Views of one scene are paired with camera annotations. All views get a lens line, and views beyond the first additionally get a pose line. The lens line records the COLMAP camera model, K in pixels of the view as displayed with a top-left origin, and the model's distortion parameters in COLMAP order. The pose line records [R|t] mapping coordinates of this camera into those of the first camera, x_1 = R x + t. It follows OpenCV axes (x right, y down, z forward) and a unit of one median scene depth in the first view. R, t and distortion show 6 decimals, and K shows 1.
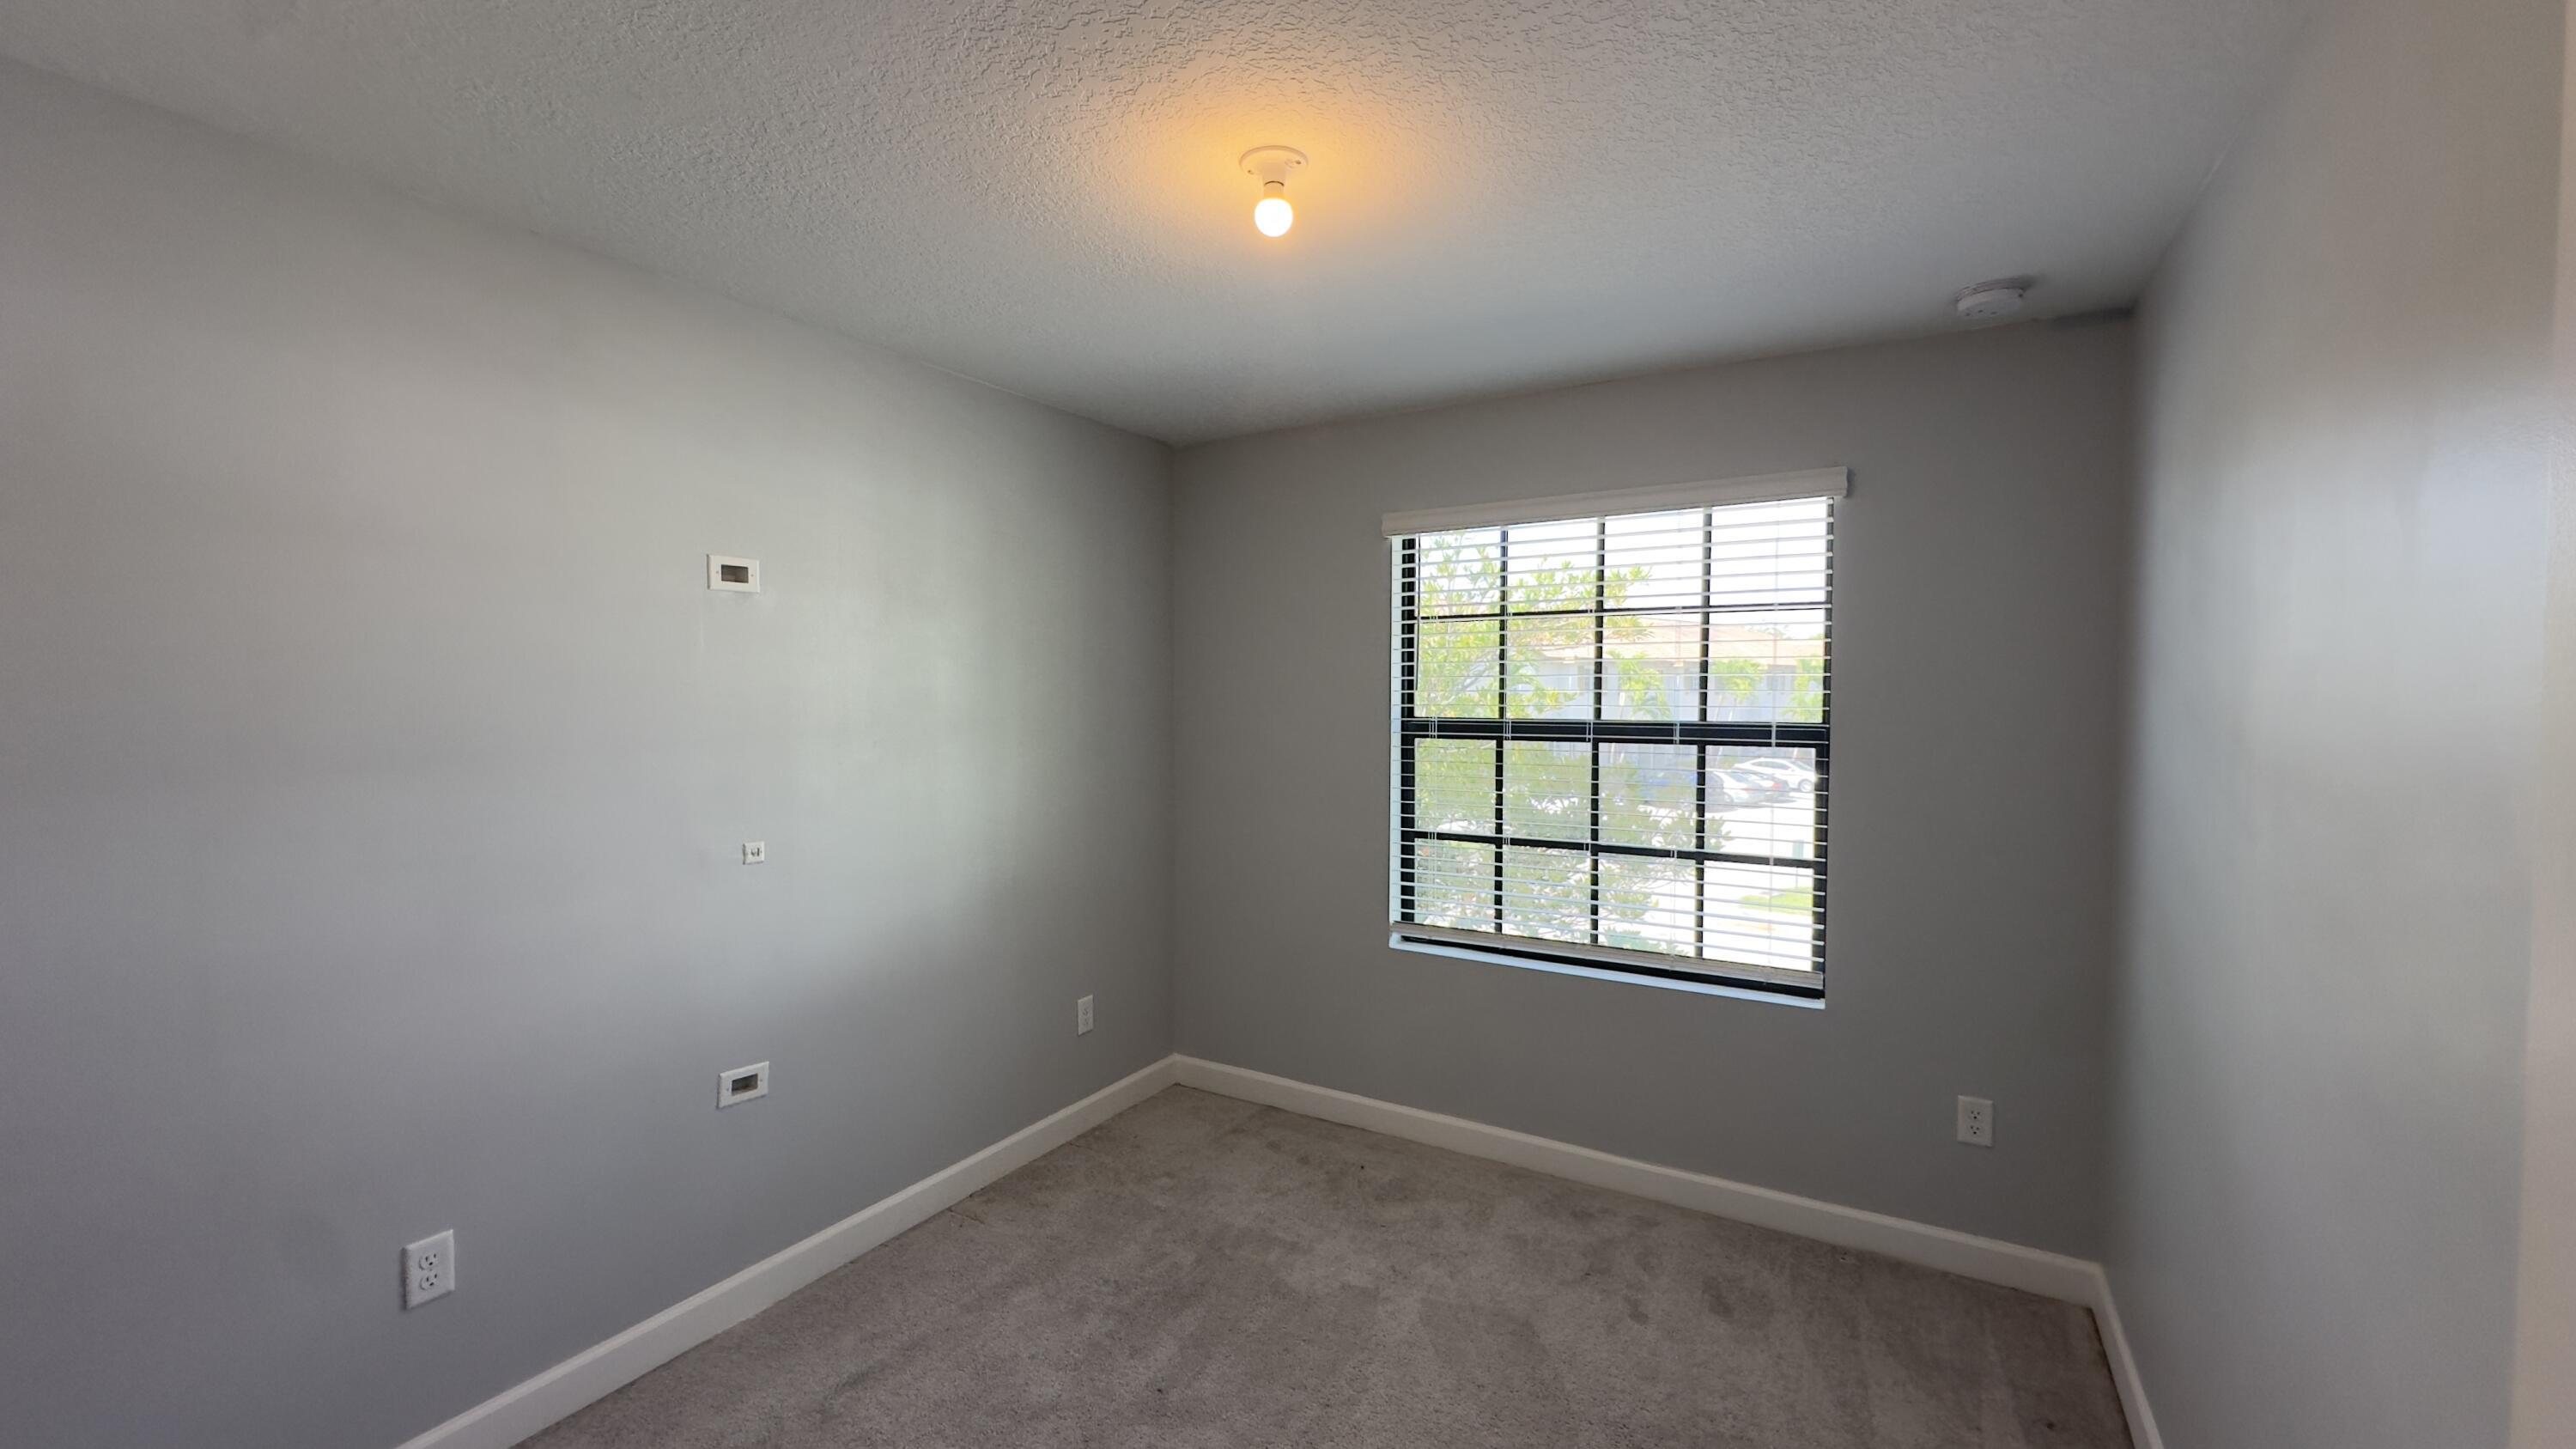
lens RADIAL K [[1032.6, 0, 1288.0], [0, 1032.6, 724.5], [0, 0, 1]] dist [-0.001506, 0.000698]
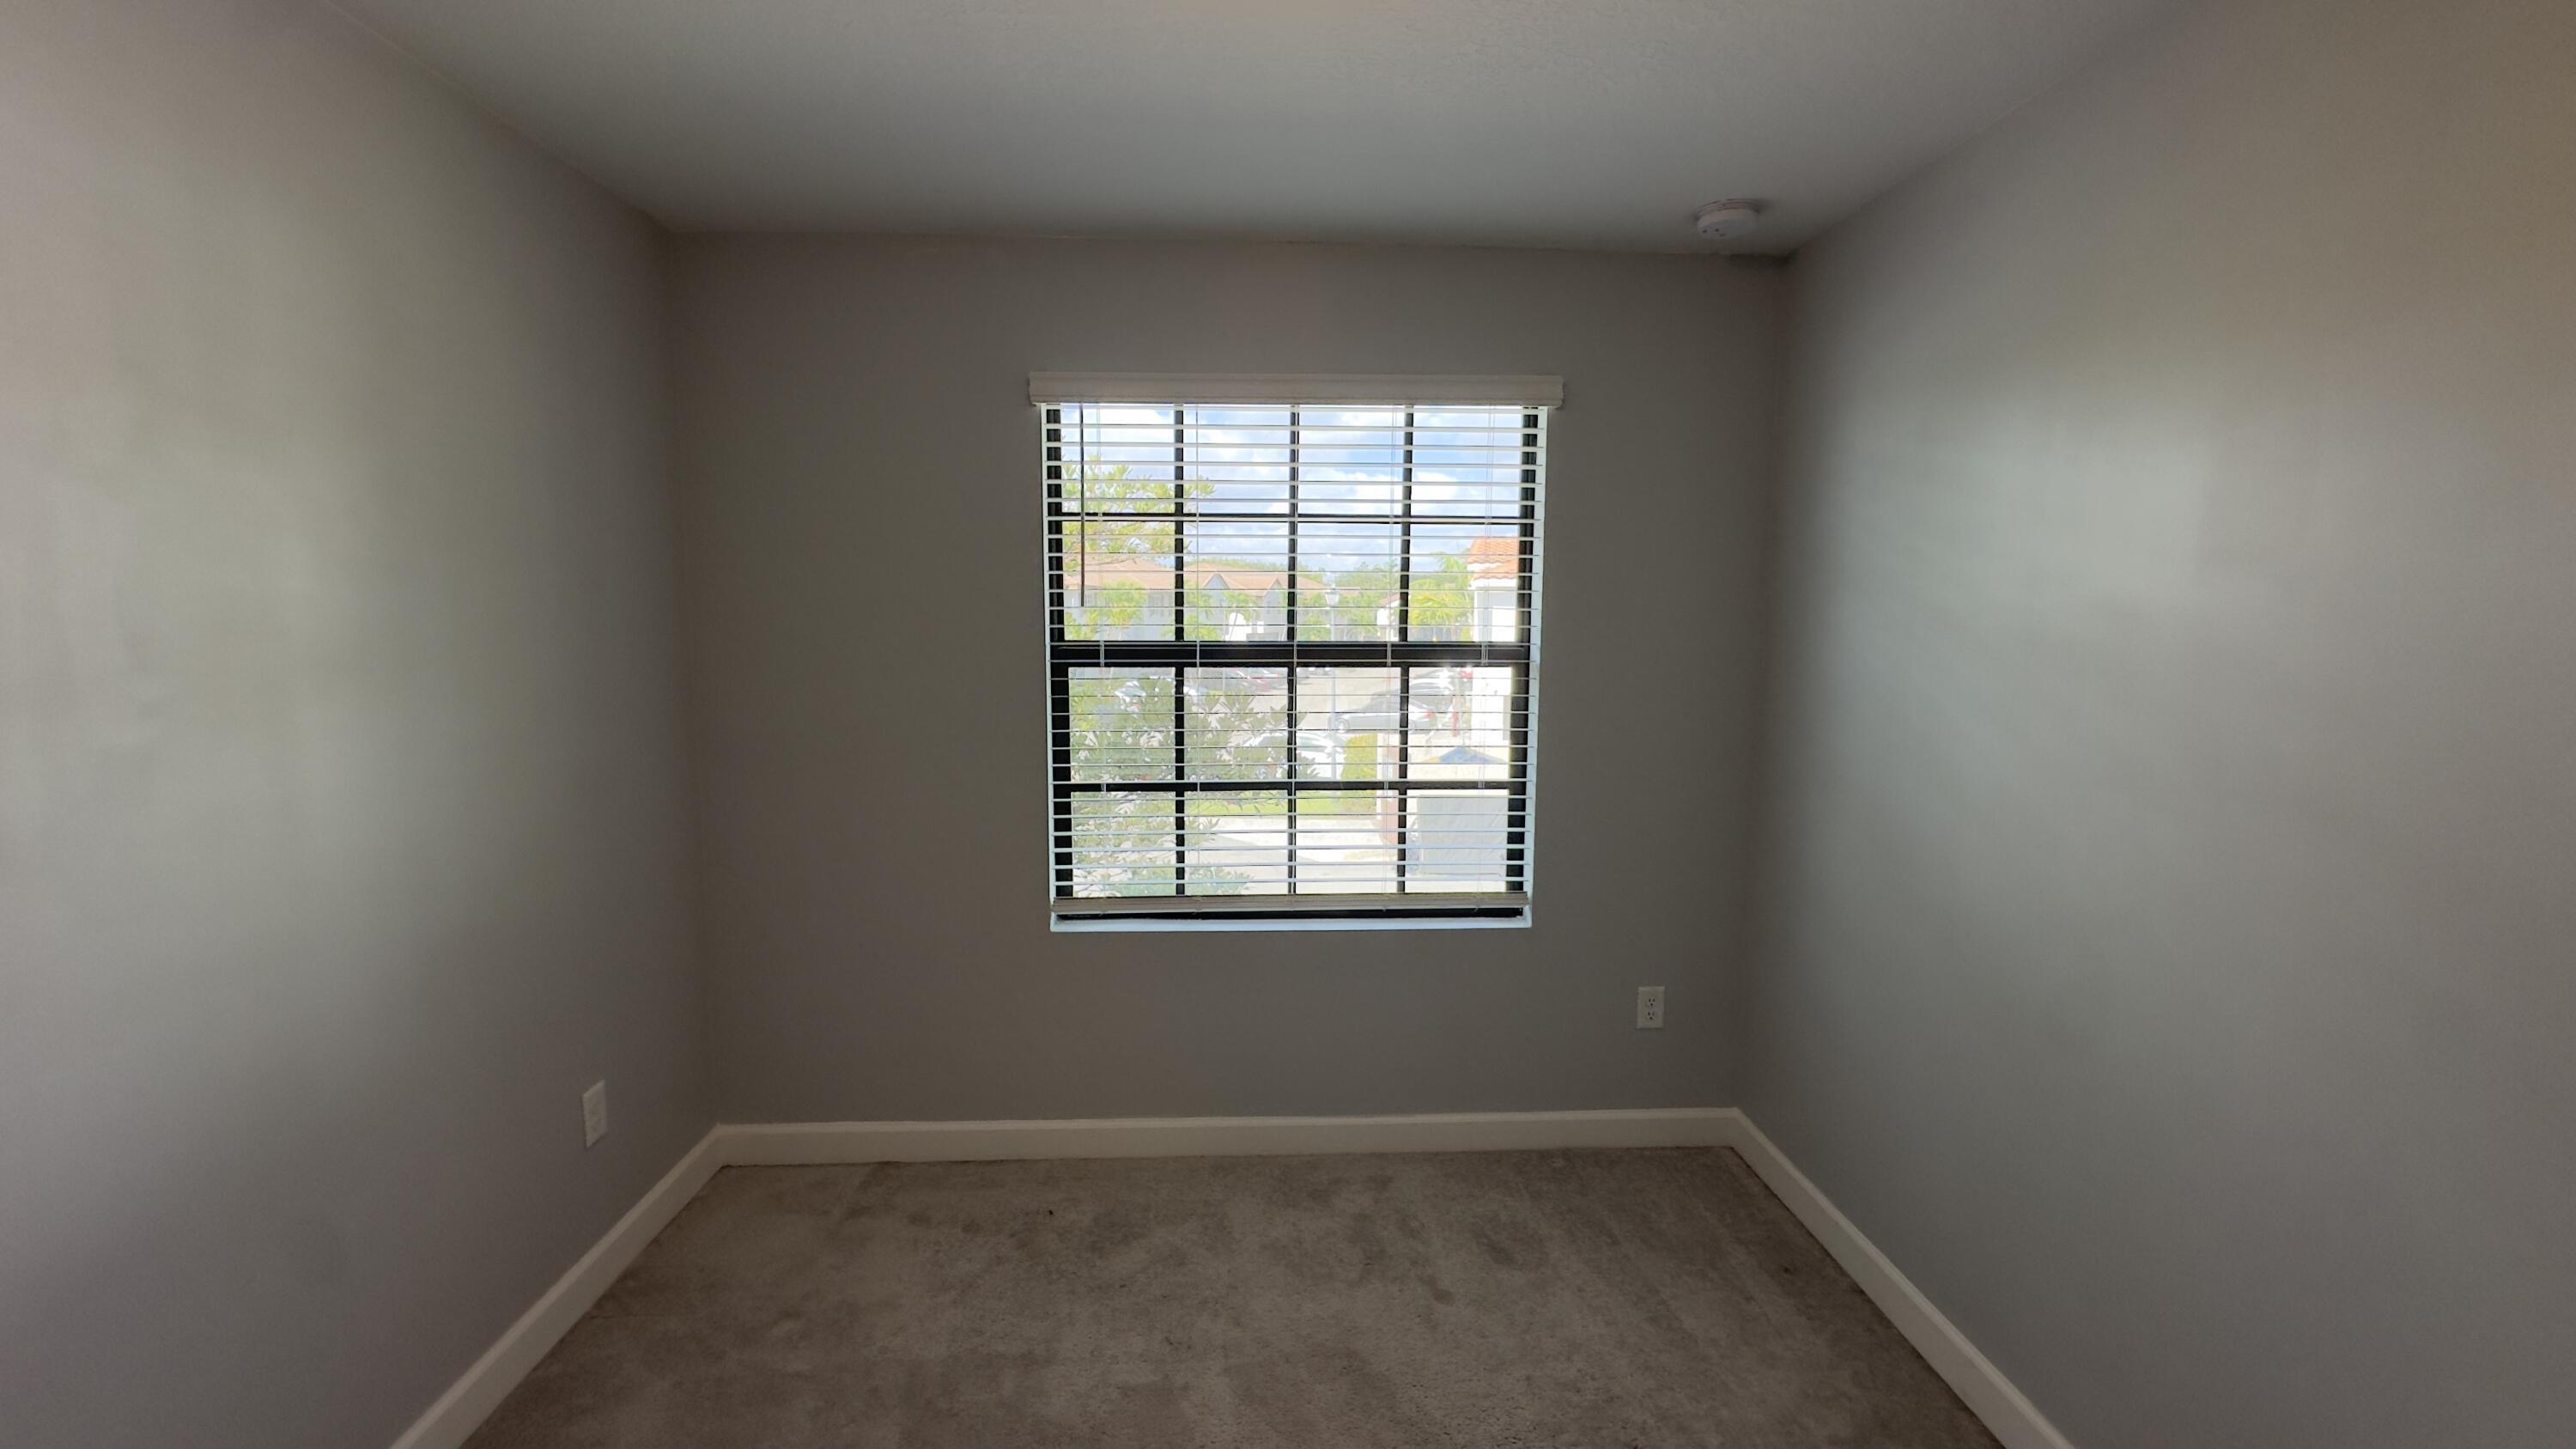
lens RADIAL K [[1032.6, 0, 1288.0], [0, 1032.6, 724.5], [0, 0, 1]] dist [-0.001506, 0.000698]
pose [[0.834608, -0.056897, 0.547898, -0.200078], [0.015731, 0.996707, 0.079541, -0.004082], [-0.550620, -0.057767, 0.832755, 0.280538]]
